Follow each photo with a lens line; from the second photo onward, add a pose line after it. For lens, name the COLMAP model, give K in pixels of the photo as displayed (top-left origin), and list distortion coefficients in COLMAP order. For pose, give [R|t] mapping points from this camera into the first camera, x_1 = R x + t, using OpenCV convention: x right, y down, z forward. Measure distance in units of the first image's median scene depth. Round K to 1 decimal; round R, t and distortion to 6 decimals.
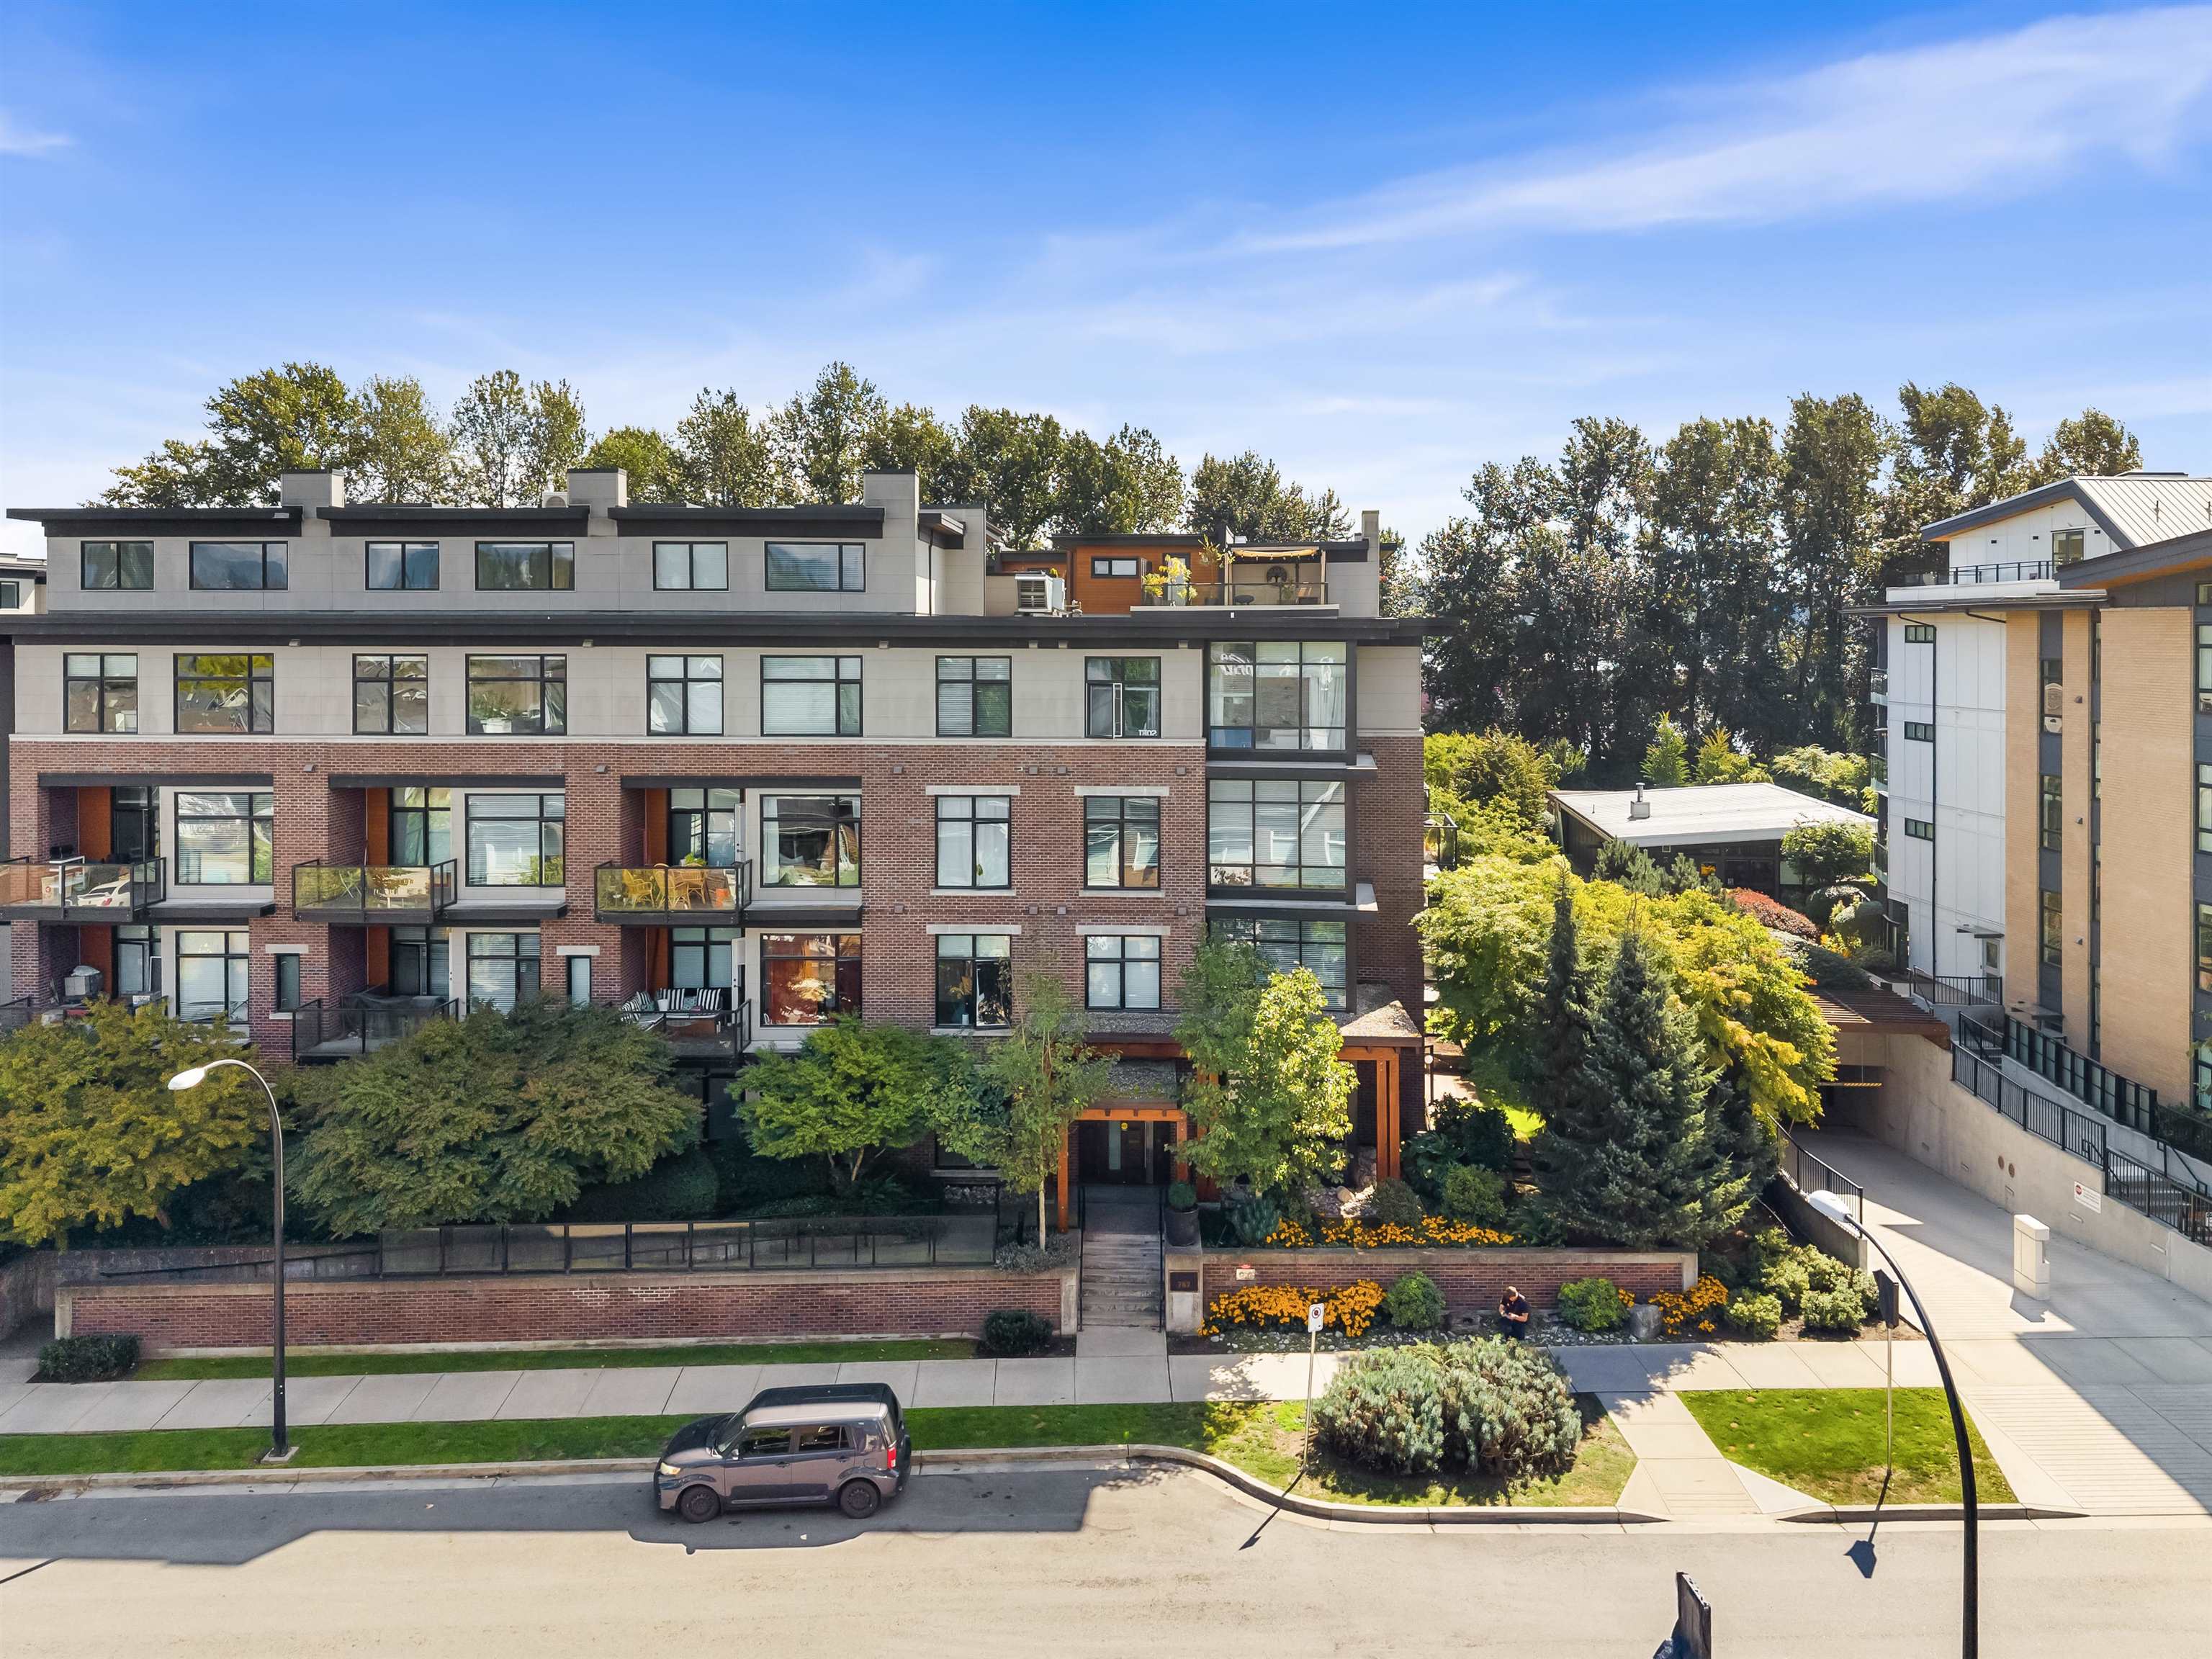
lens RADIAL K [[1517.5, 0, 1107.1], [0, 1517.5, 670.1], [0, 0, 1]] dist [0.025425, -0.018594]
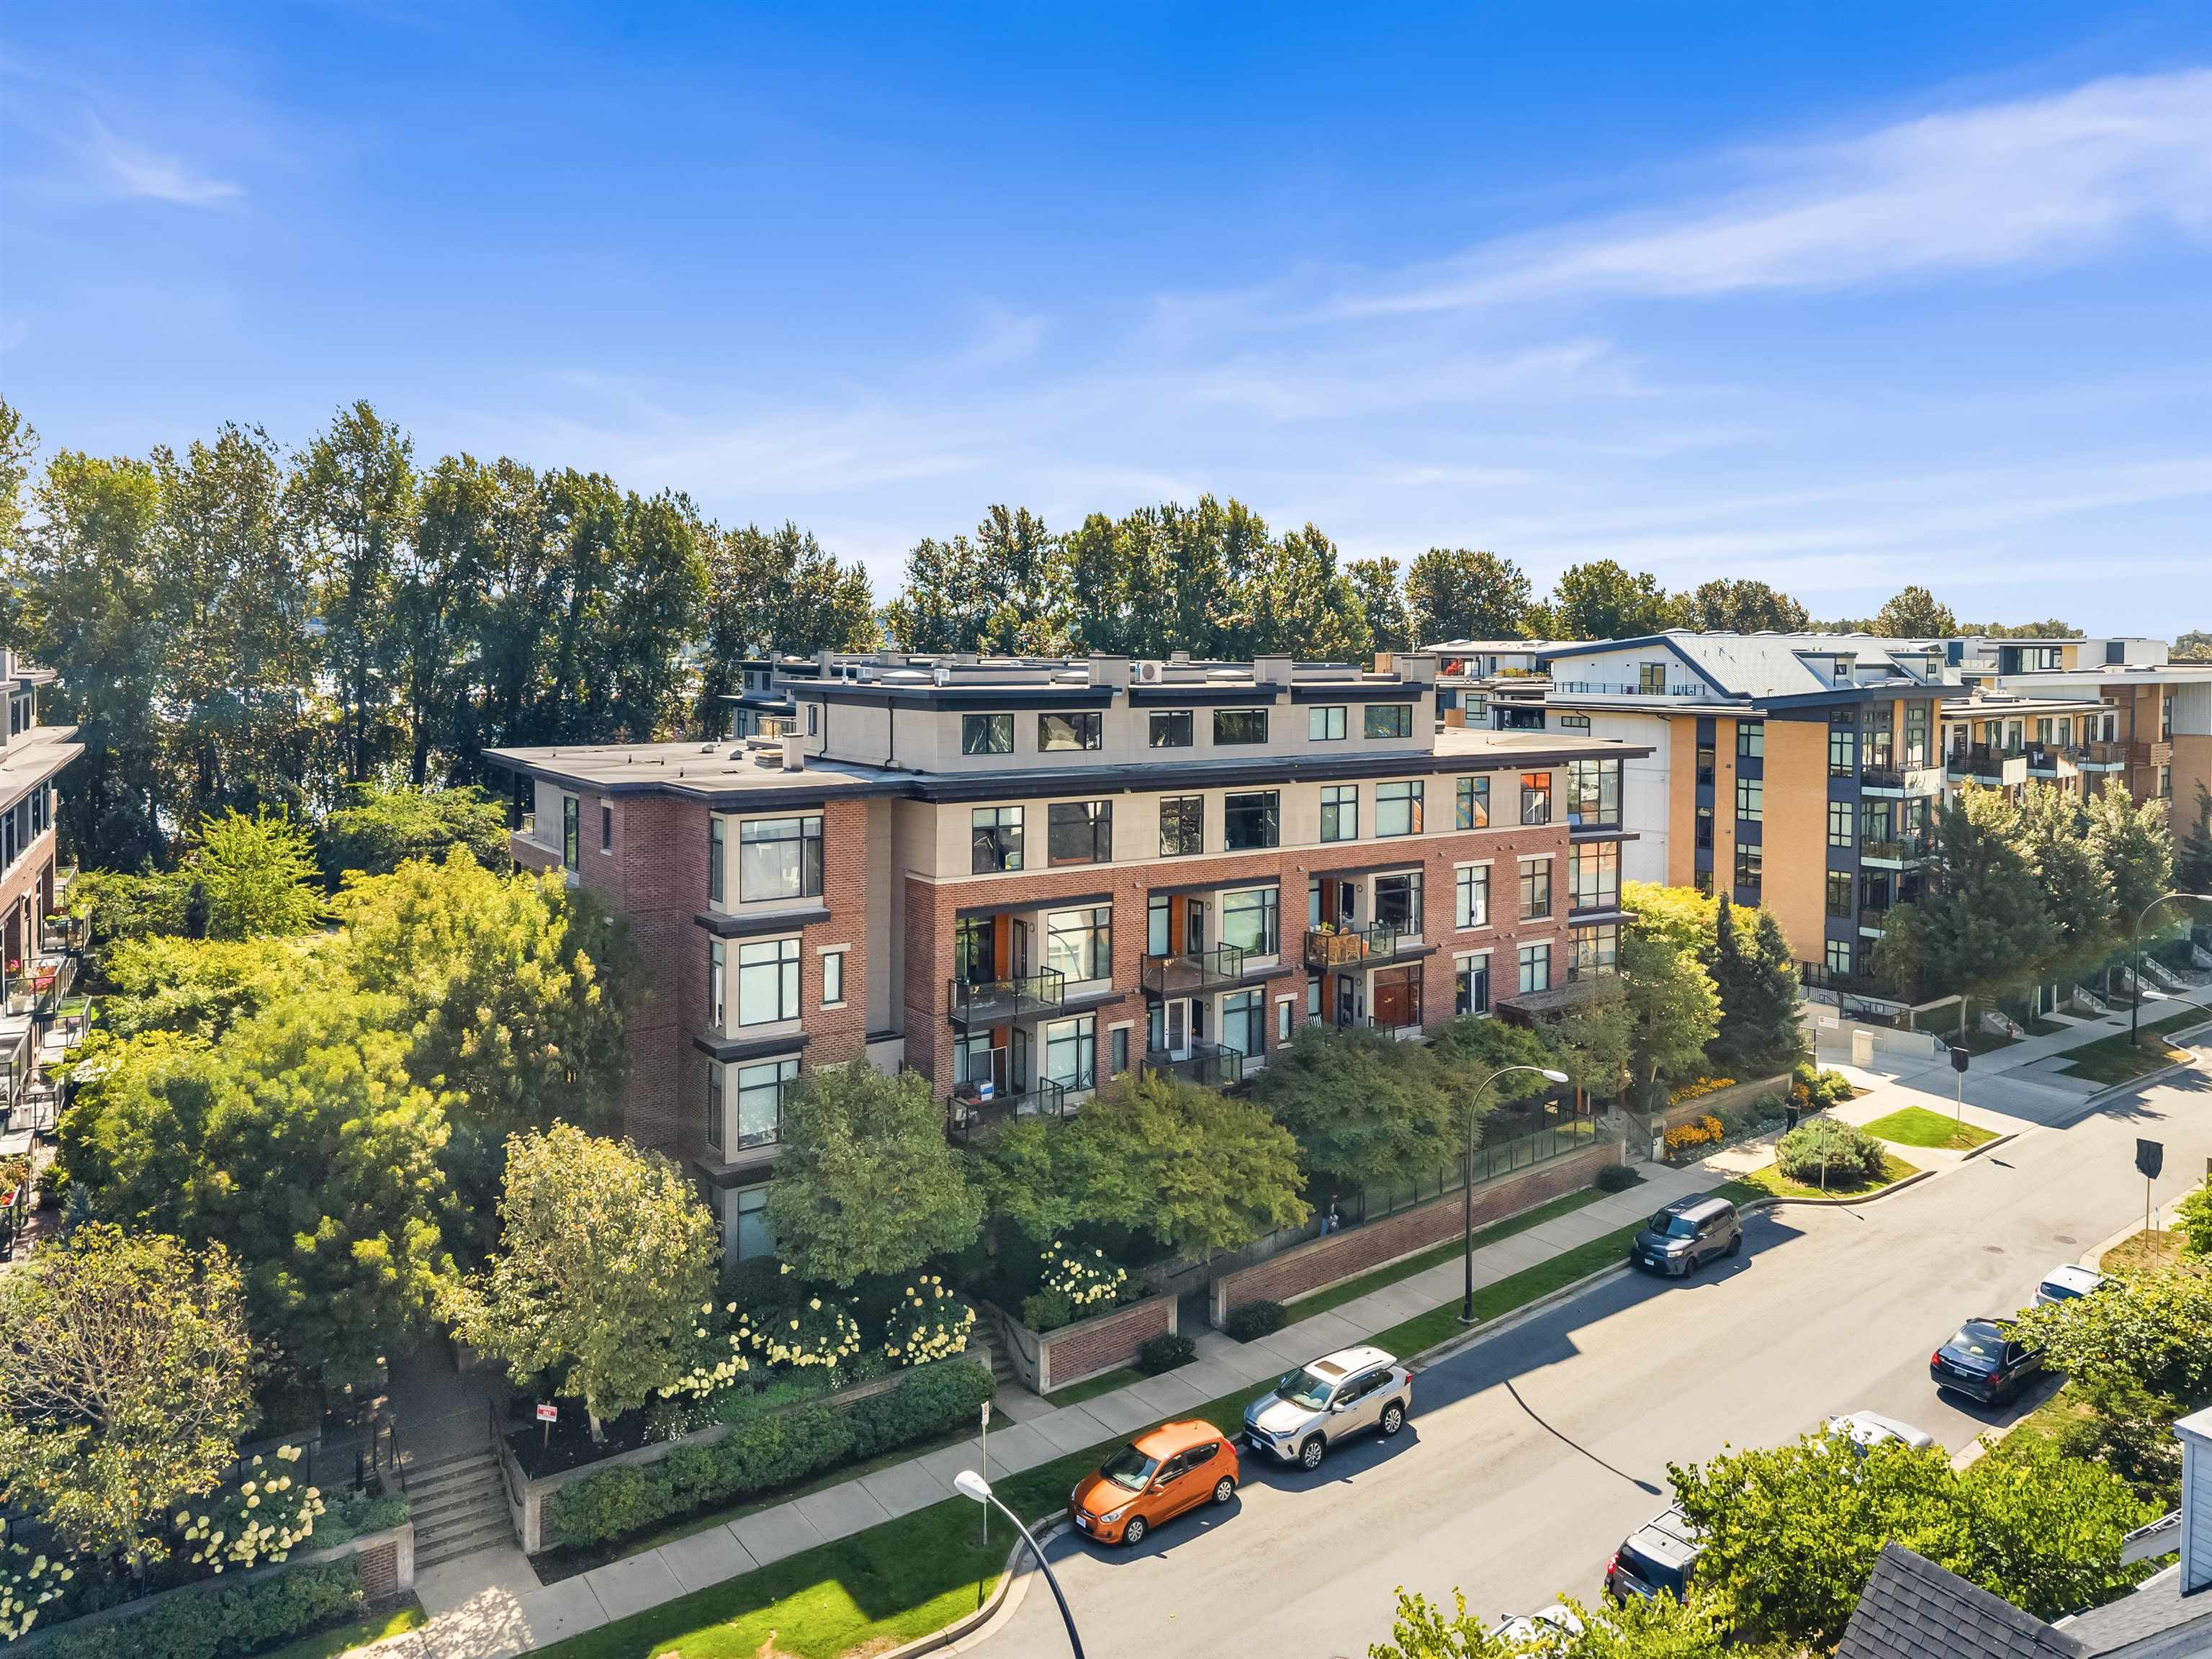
lens RADIAL K [[1517.5, 0, 1113.2], [0, 1517.5, 701.1], [0, 0, 1]] dist [0.025425, -0.018594]
pose [[0.799701, -0.014626, 0.600221, -1.341689], [0.007121, 0.999864, 0.014876, -0.115575], [-0.600357, -0.007622, 0.799696, -0.029639]]
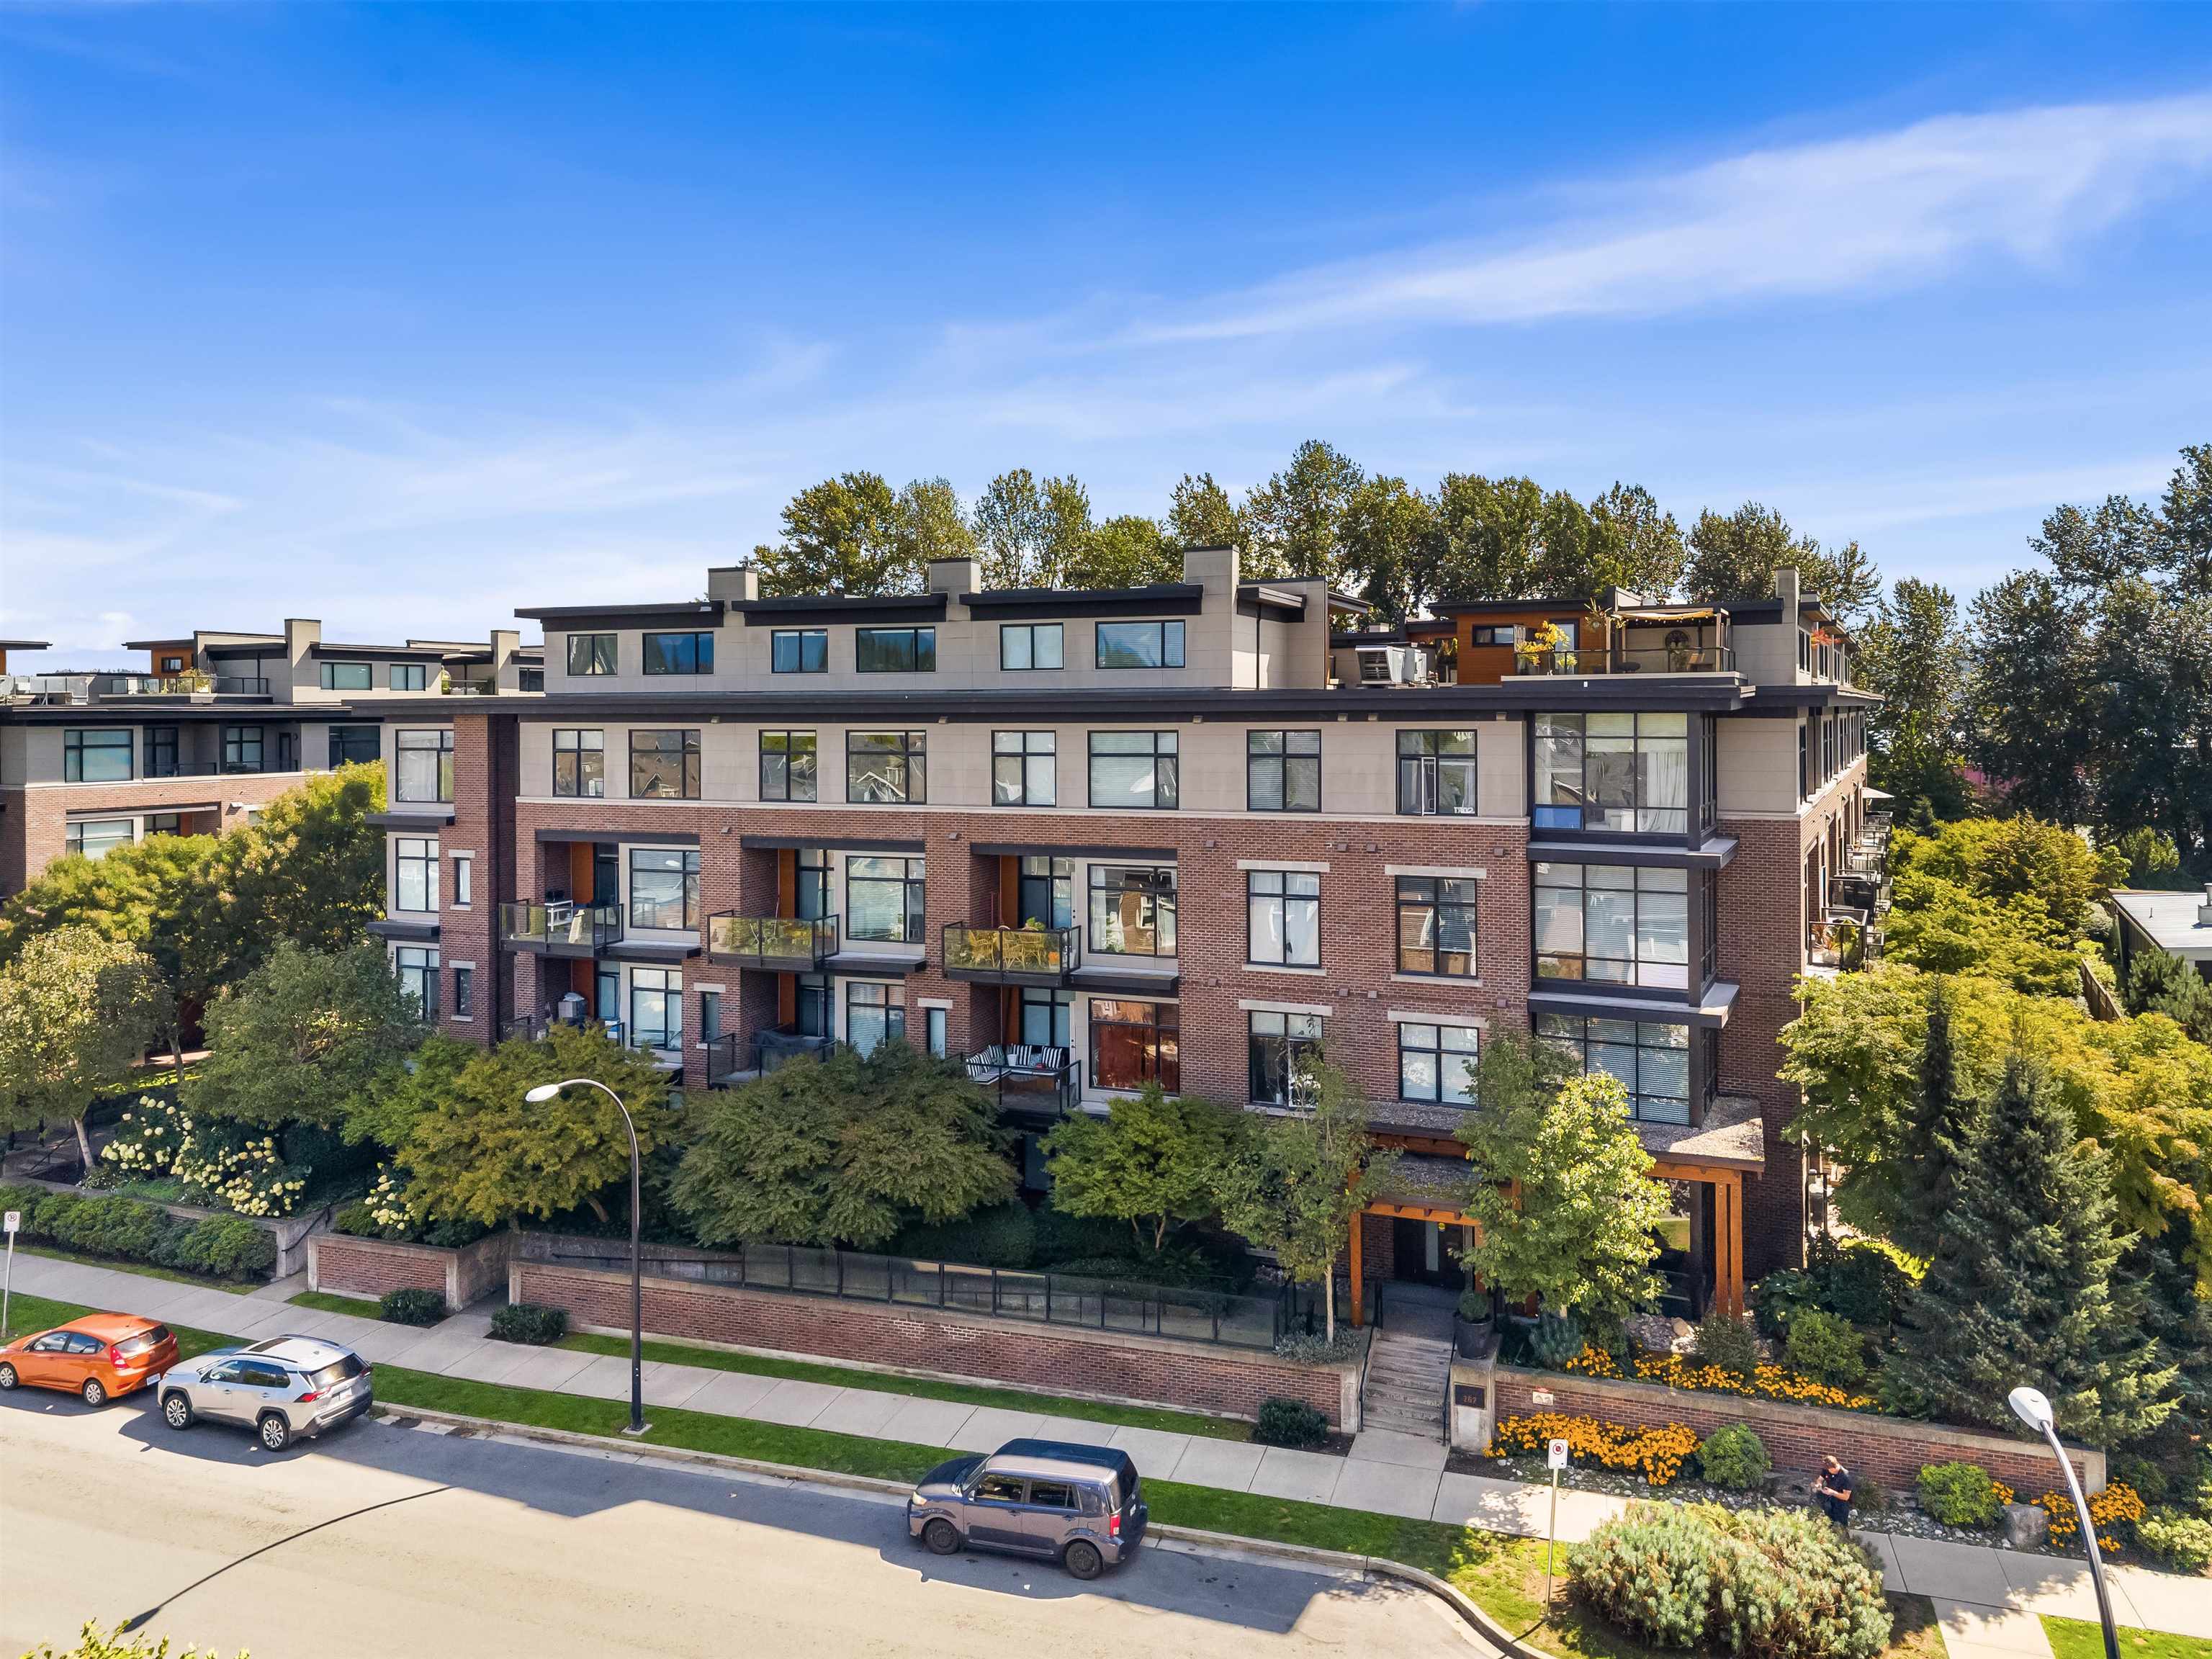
lens RADIAL K [[1517.5, 0, 1128.0], [0, 1517.5, 718.5], [0, 0, 1]] dist [0.025425, -0.018594]
pose [[0.941673, -0.002772, -0.336518, 0.149156], [-0.002564, 0.999878, -0.015409, -0.002259], [0.336520, 0.015373, 0.941551, 0.029664]]
